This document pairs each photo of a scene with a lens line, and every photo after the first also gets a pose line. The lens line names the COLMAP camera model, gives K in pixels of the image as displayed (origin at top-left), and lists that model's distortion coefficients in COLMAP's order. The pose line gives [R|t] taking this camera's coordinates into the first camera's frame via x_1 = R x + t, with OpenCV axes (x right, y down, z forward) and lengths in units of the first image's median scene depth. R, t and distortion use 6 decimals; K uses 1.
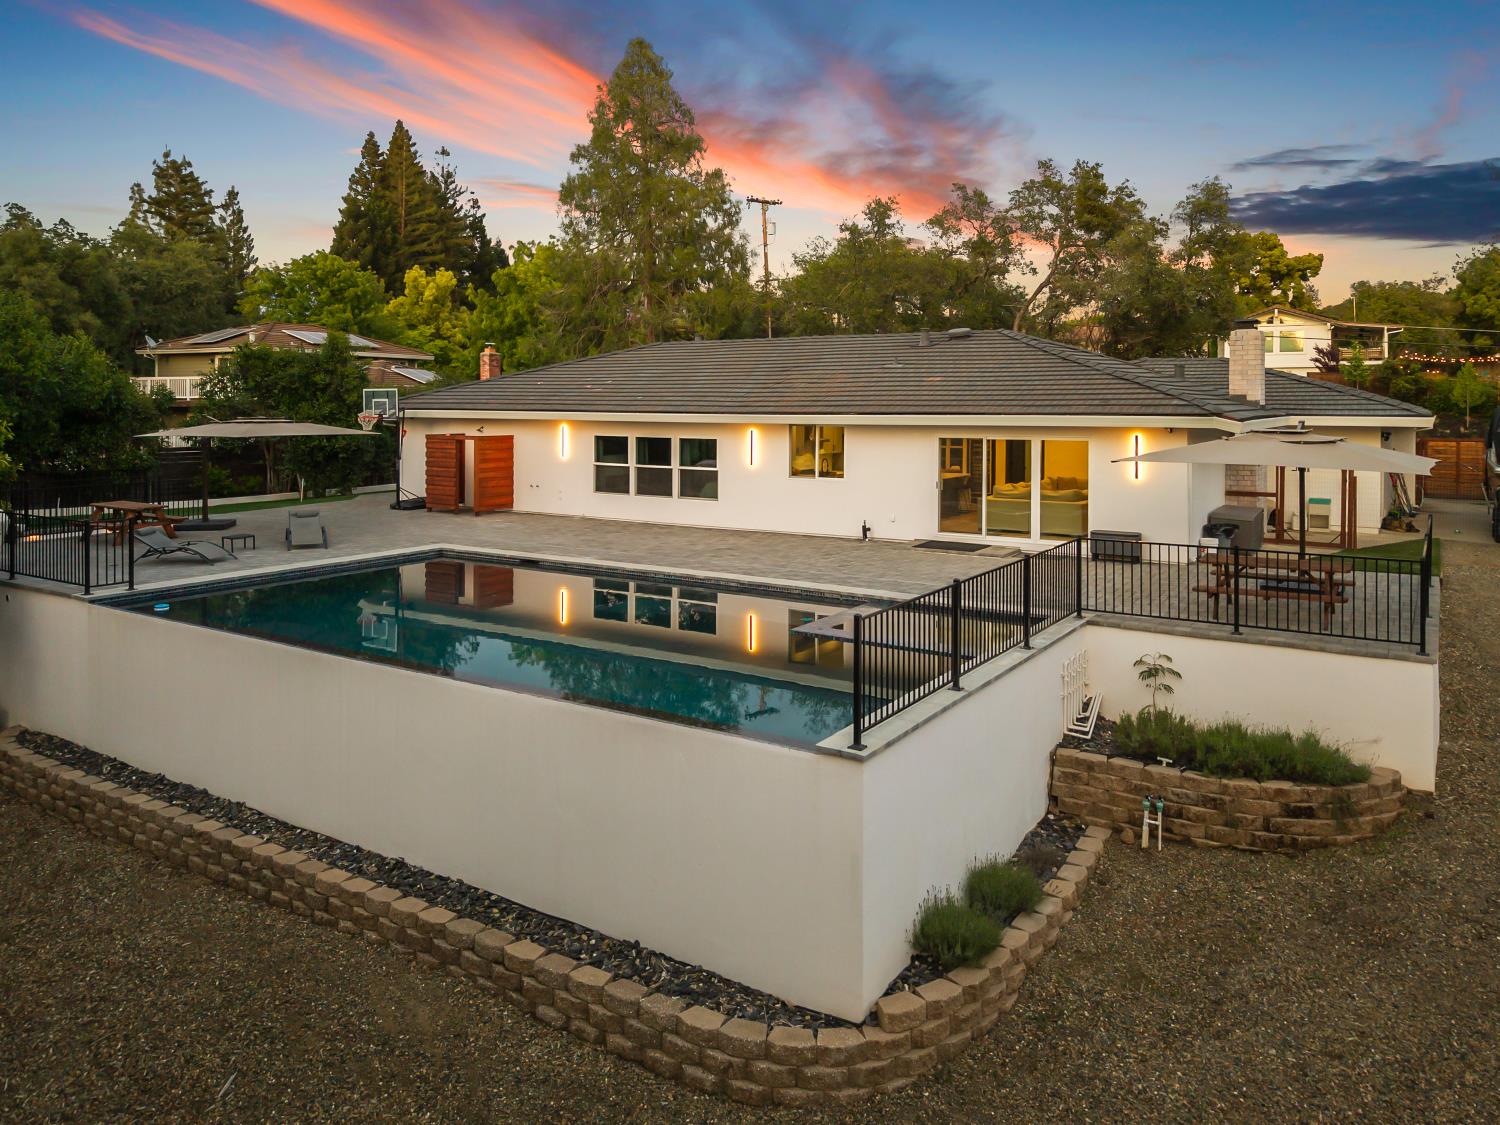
lens RADIAL K [[1073.0, 0, 753.7], [0, 1073.0, 393.2], [0, 0, 1]] dist [-0.002656, -0.002328]
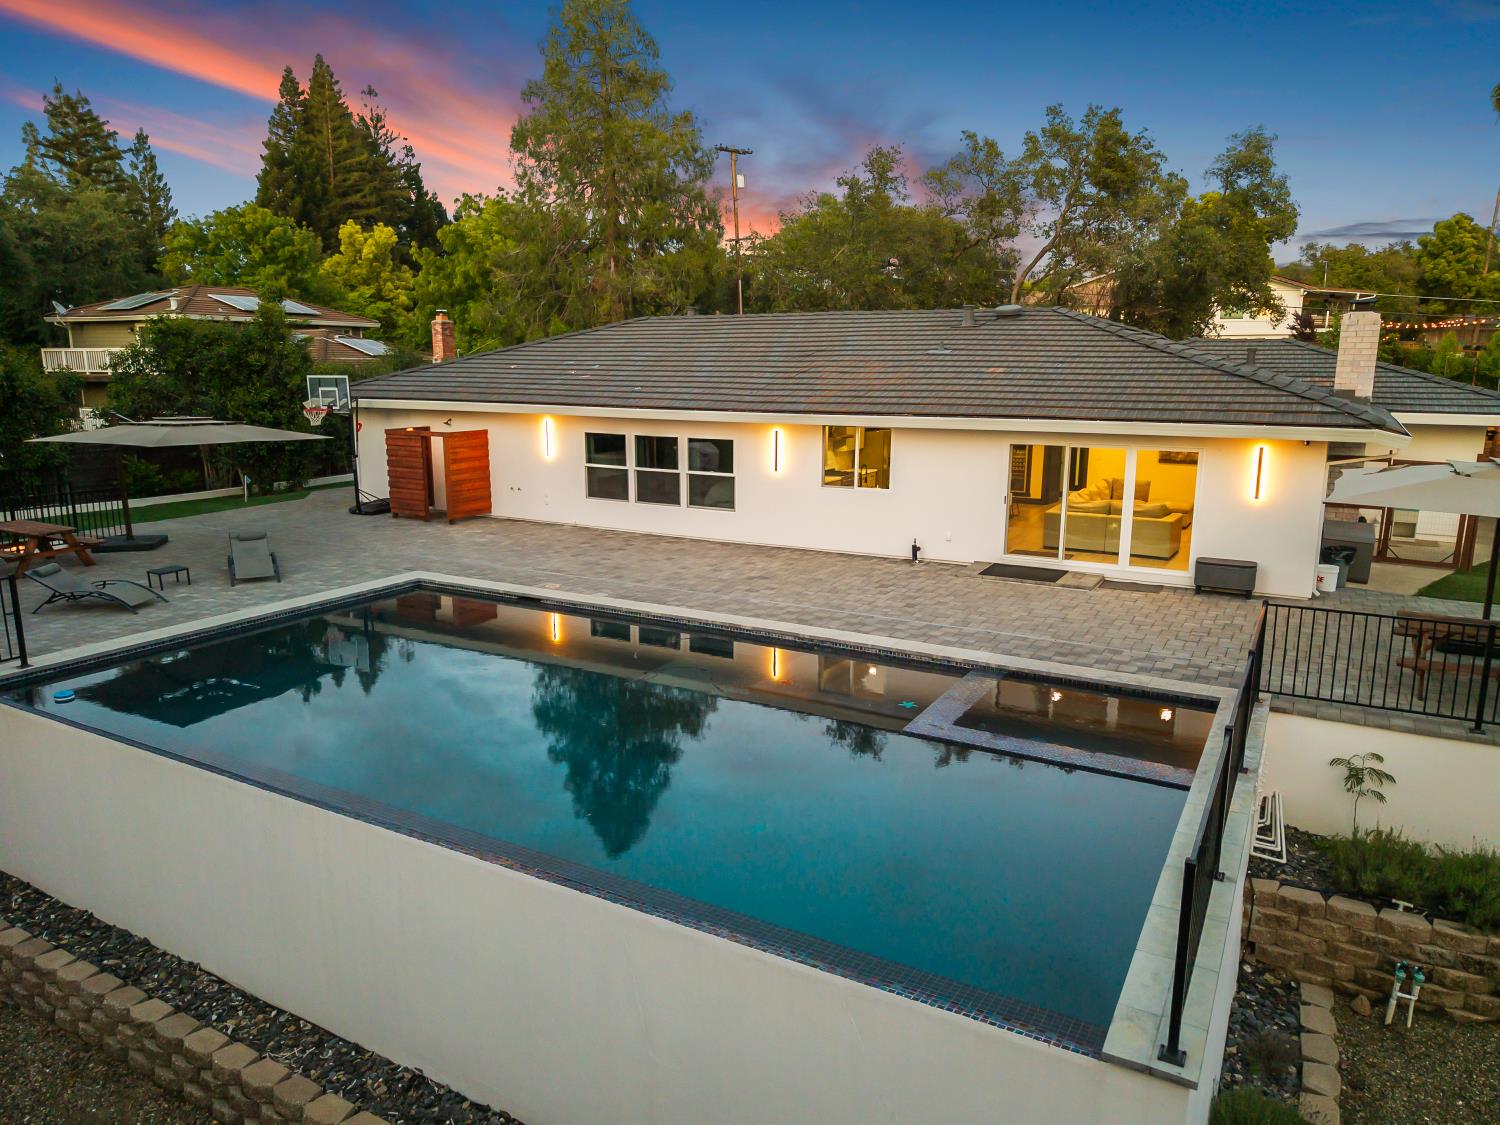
lens RADIAL K [[1016.8, 0, 750.0], [0, 1016.8, 562.5], [0, 0, 1]] dist [-0.003503, 0.001263]
pose [[0.998405, -0.011182, 0.055340, -0.060140], [-0.000364, 0.978897, 0.204355, -0.024143], [-0.056458, -0.204049, 0.977331, 0.165379]]
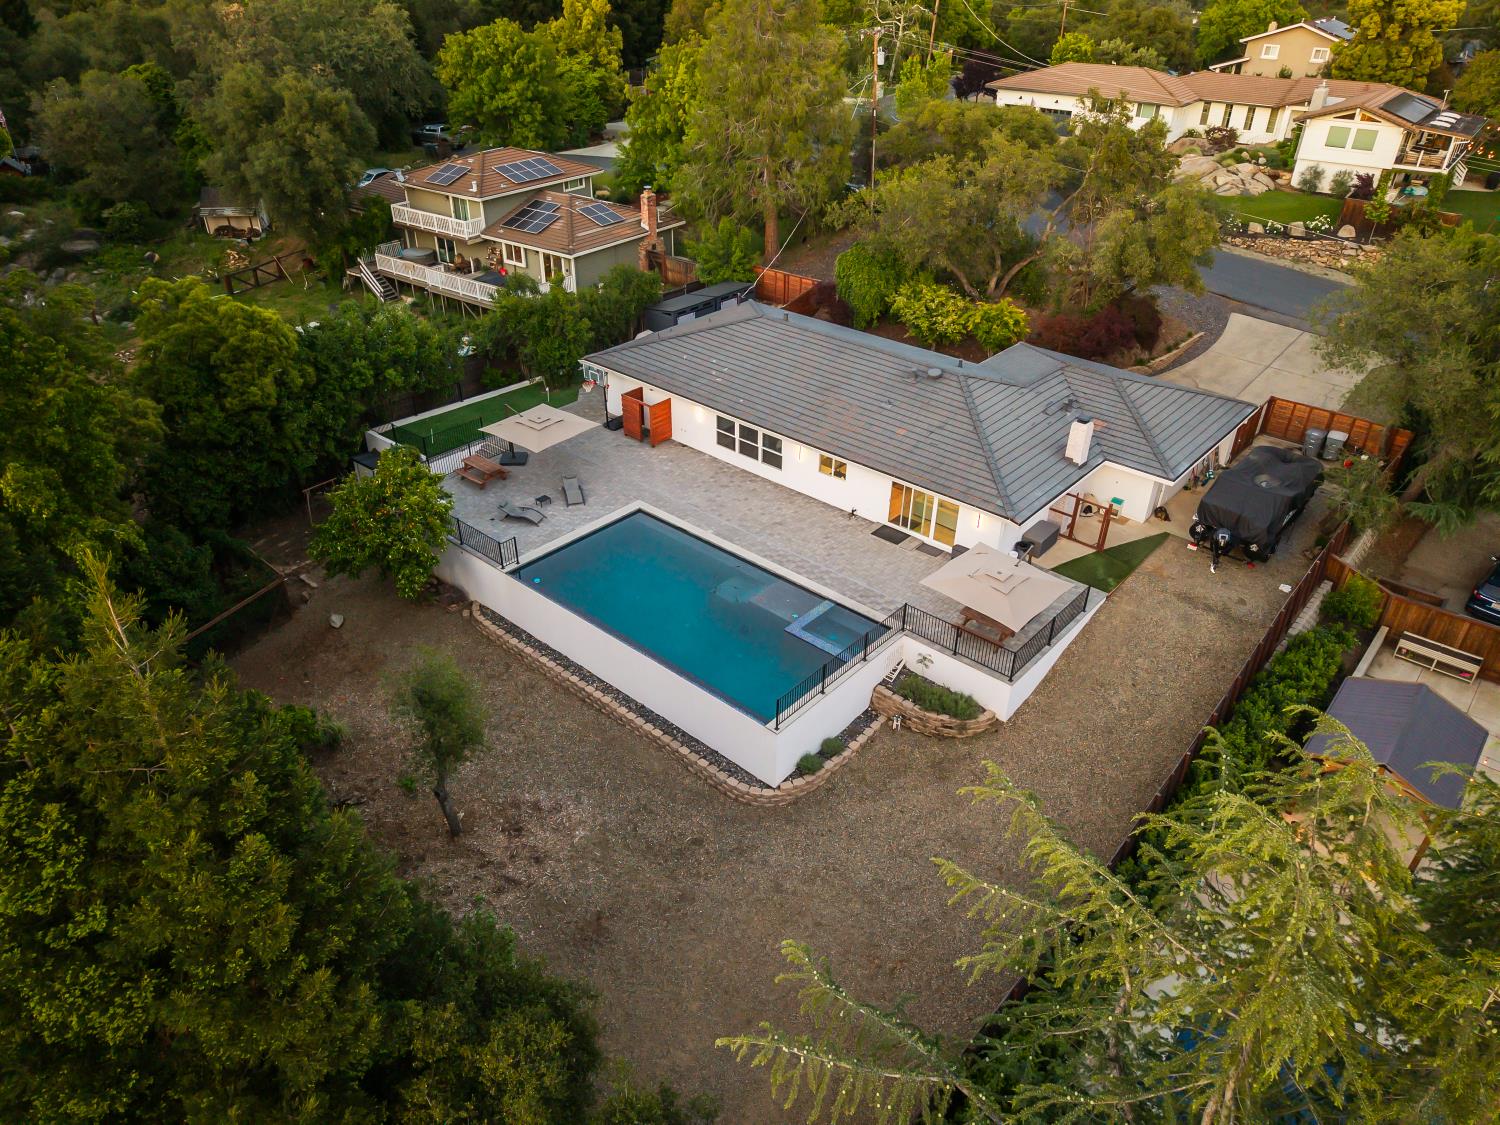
lens RADIAL K [[1019.2, 0, 750.0], [0, 1019.2, 562.5], [0, 0, 1]] dist [0.006686, -0.000255]
pose [[0.989491, 0.087156, -0.115378, 0.114887], [-0.011083, 0.841296, 0.540462, -0.636882], [0.144172, -0.533503, 0.833420, -0.492640]]
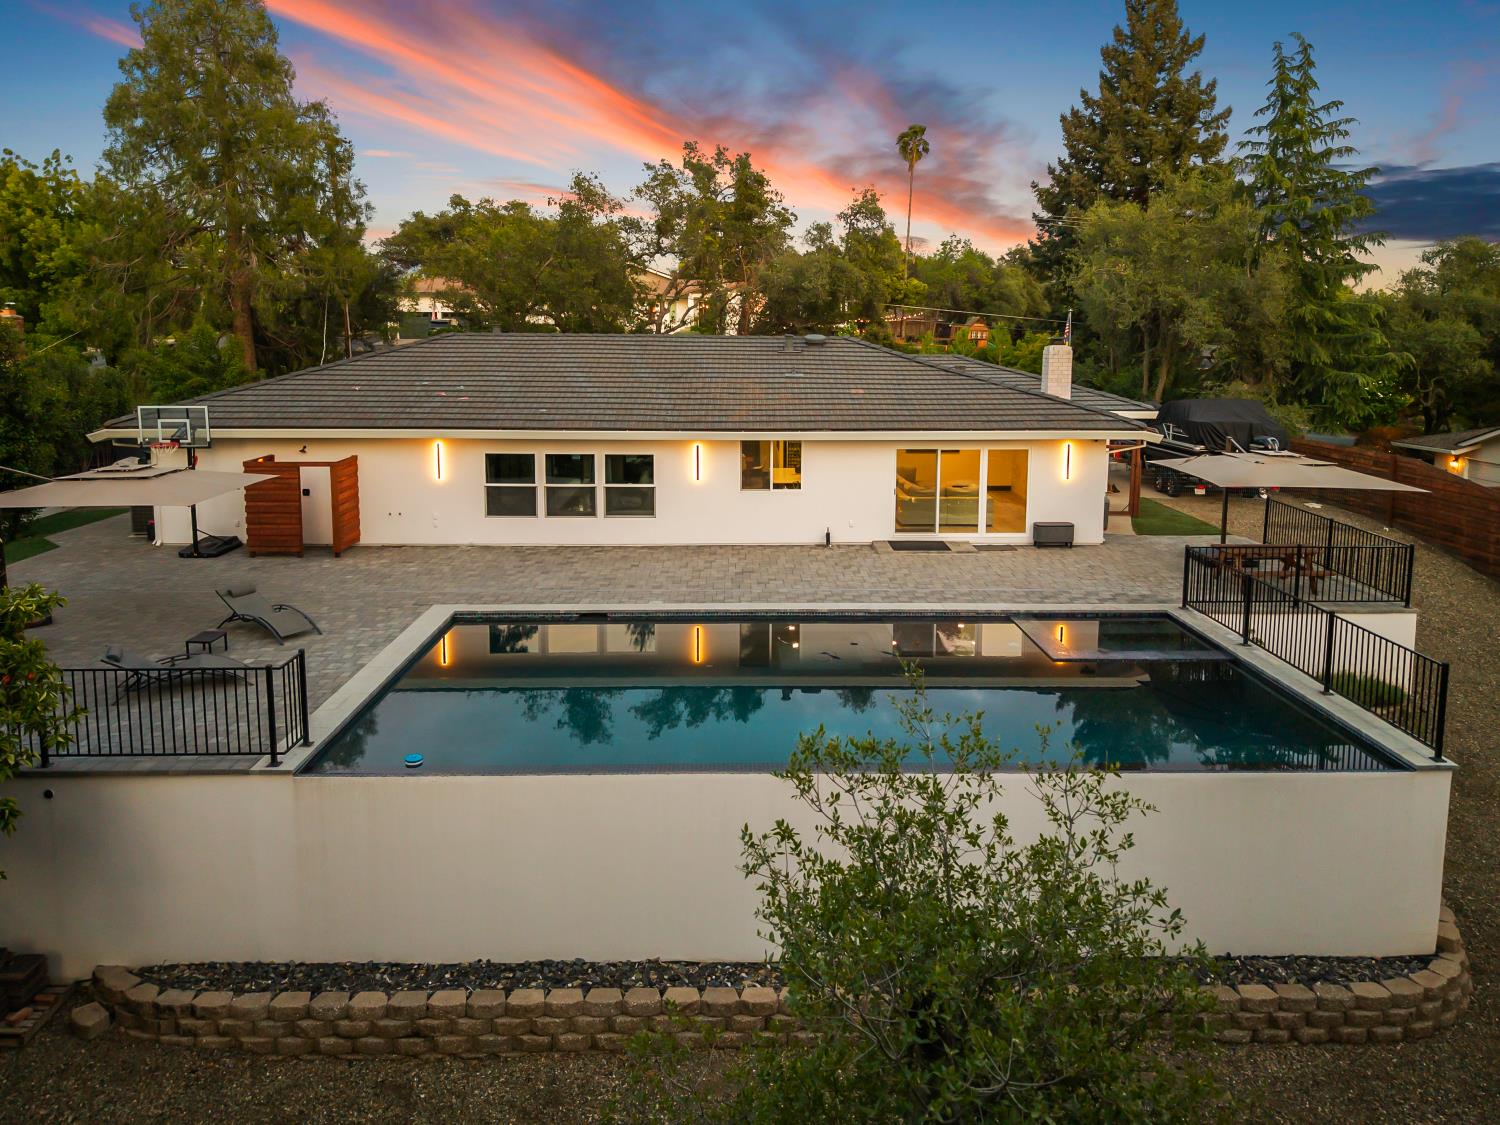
lens RADIAL K [[1052.5, 0, 756.5], [0, 1052.5, 462.4], [0, 0, 1]] dist [0.007646, -0.004259]
pose [[0.825735, -0.065222, 0.560275, -0.437289], [-0.008190, 0.991801, 0.127526, -0.064489], [-0.563999, -0.109891, 0.818431, 0.150596]]
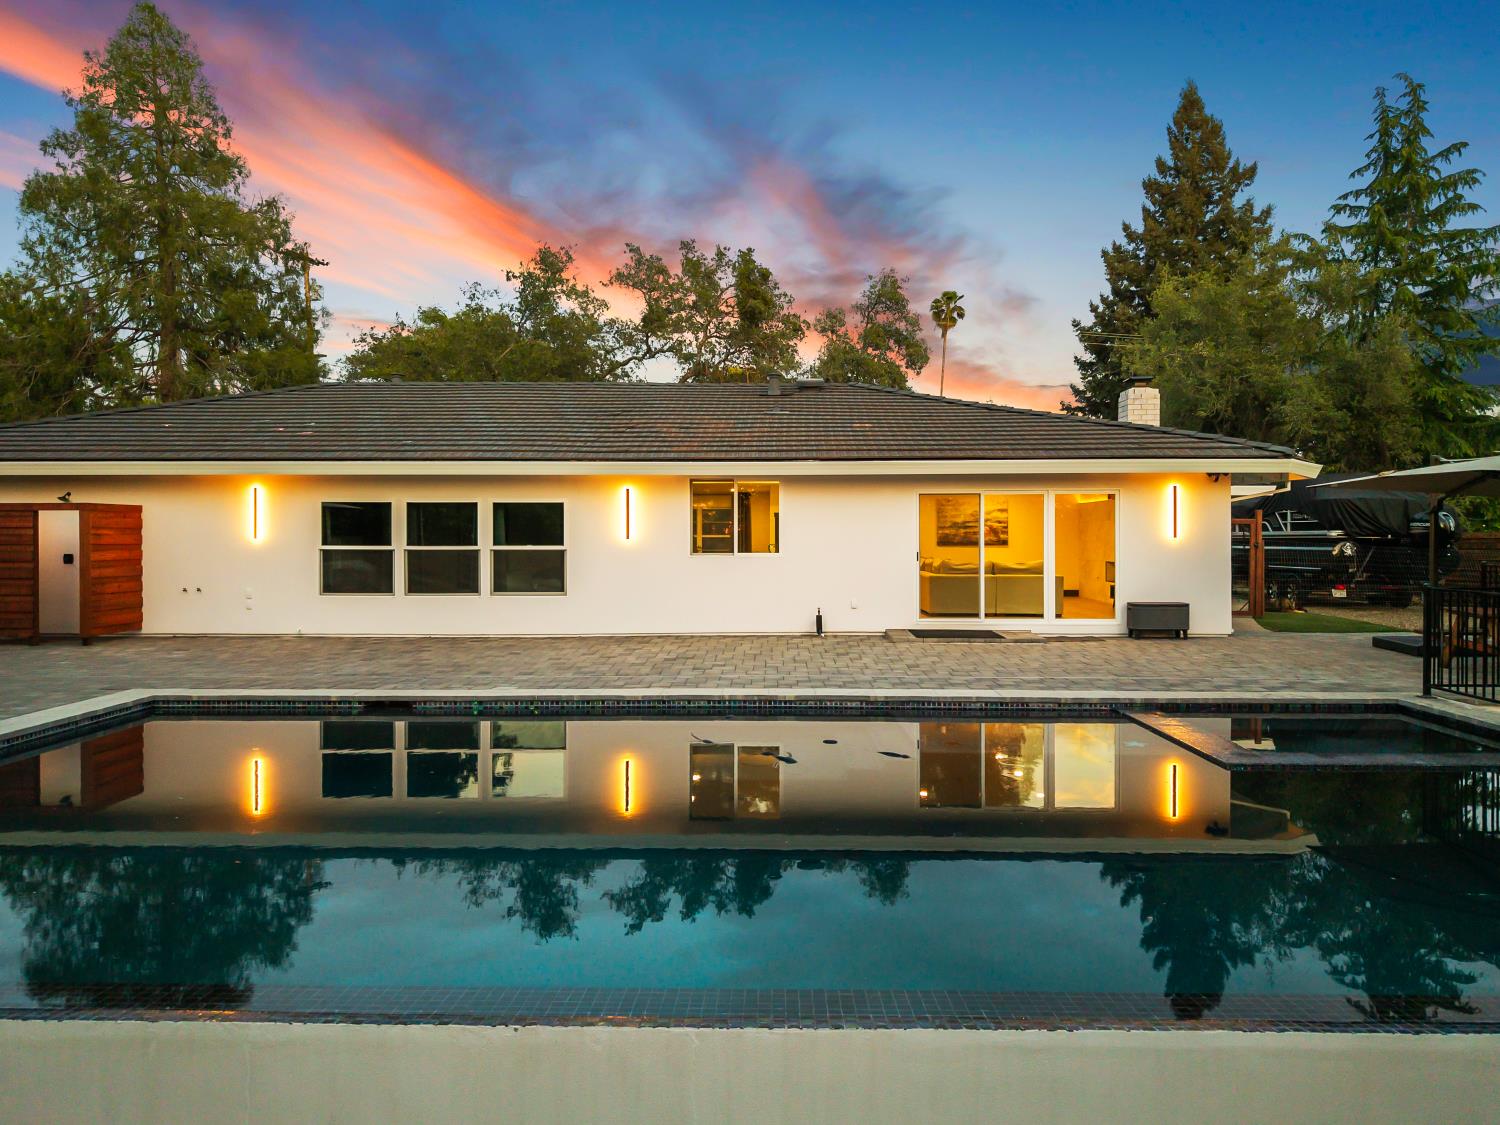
lens RADIAL K [[1016.8, 0, 750.0], [0, 1016.8, 562.5], [0, 0, 1]] dist [-0.003503, 0.001263]
pose [[0.851225, -0.015055, 0.524586, -0.237510], [-0.001228, 0.999529, 0.030677, 0.053913], [-0.524800, -0.026758, 0.850805, 0.358473]]
